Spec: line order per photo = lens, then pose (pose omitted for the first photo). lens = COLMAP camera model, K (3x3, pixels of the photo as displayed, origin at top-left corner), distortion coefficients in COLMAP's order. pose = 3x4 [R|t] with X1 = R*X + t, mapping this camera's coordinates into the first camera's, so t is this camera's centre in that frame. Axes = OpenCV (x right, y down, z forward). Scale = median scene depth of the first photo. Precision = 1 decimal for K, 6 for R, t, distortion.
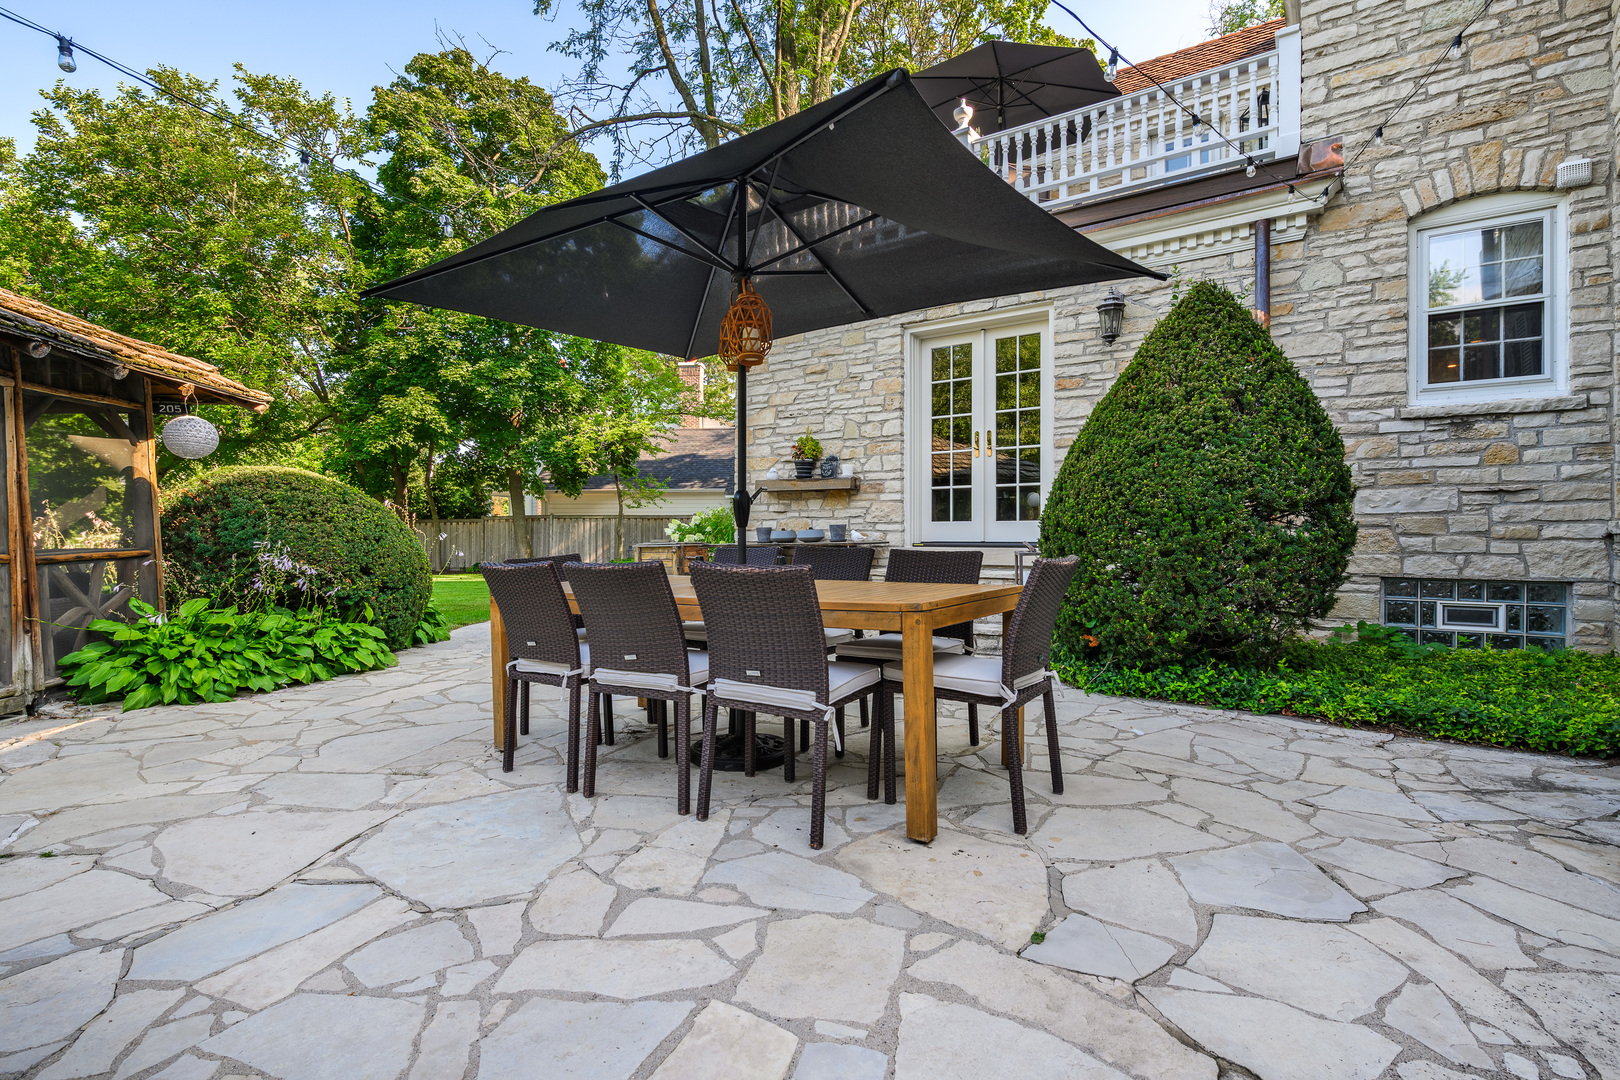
lens RADIAL K [[786.1, 0, 820.2], [0, 786.1, 540.1], [0, 0, 1]] dist [-0.002973, -0.000936]
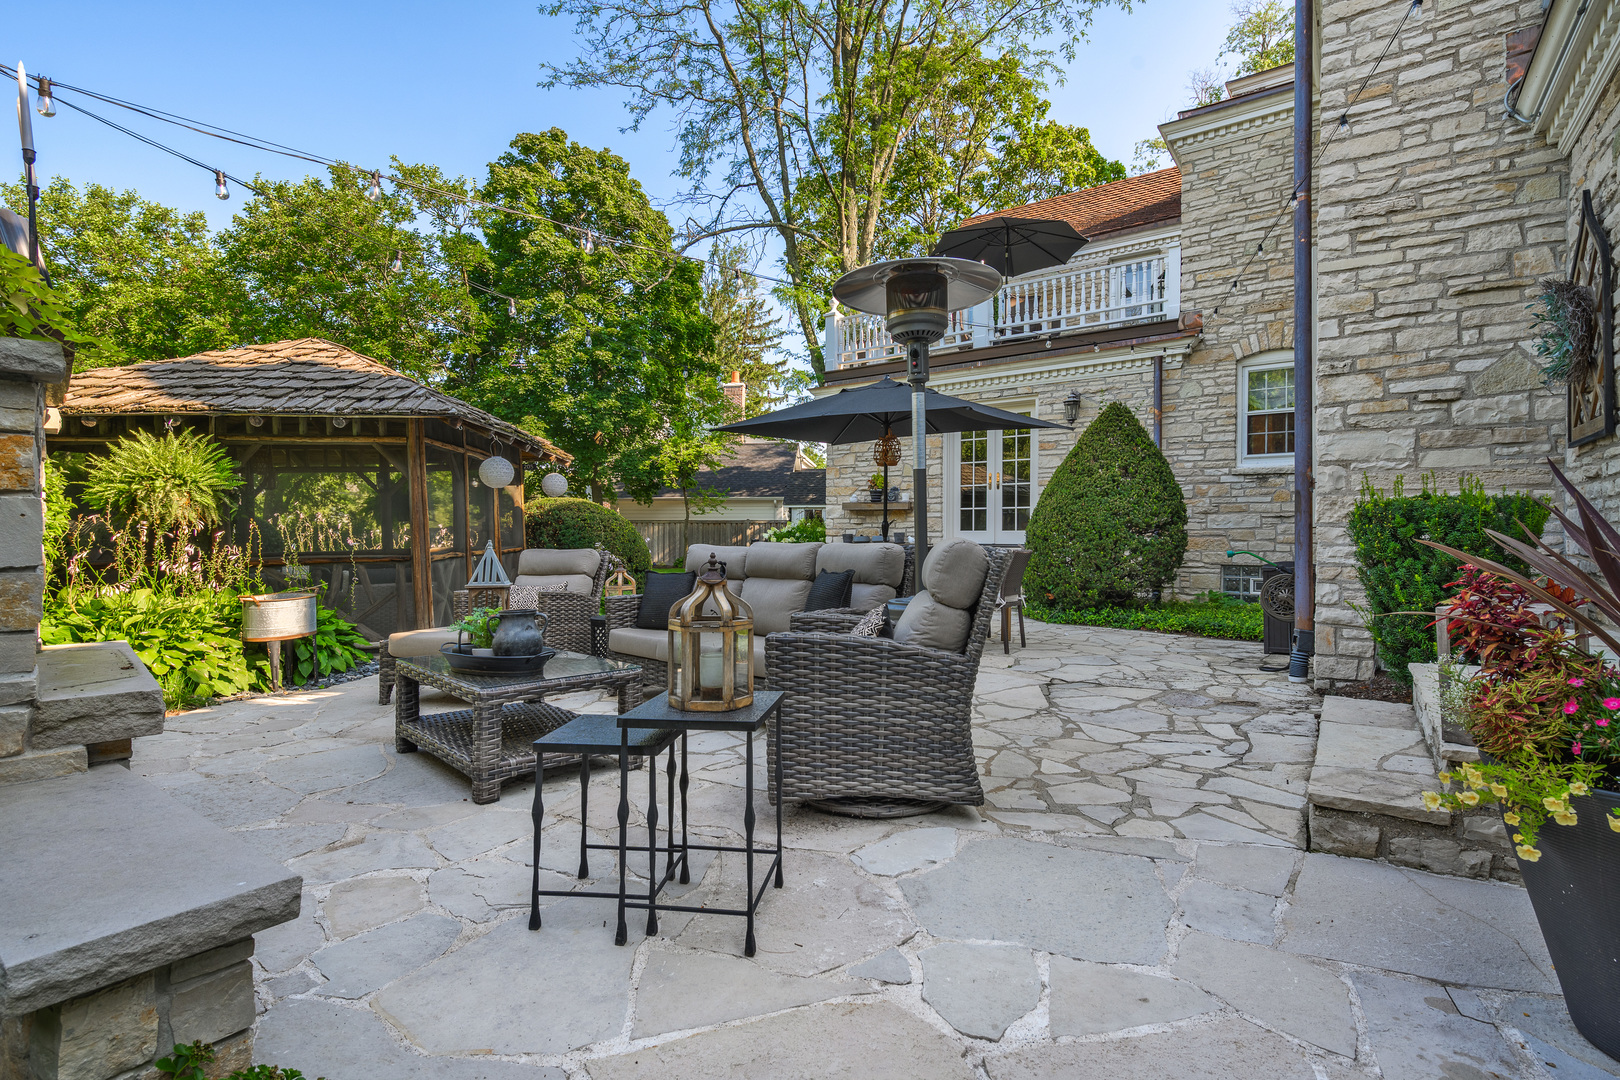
lens RADIAL K [[786.1, 0, 820.2], [0, 786.1, 540.1], [0, 0, 1]] dist [-0.002973, -0.000936]
pose [[0.999818, 0.003383, -0.018754, -0.131336], [-0.003435, 0.999990, -0.002758, 0.000252], [0.018745, 0.002821, 0.999820, -0.686876]]
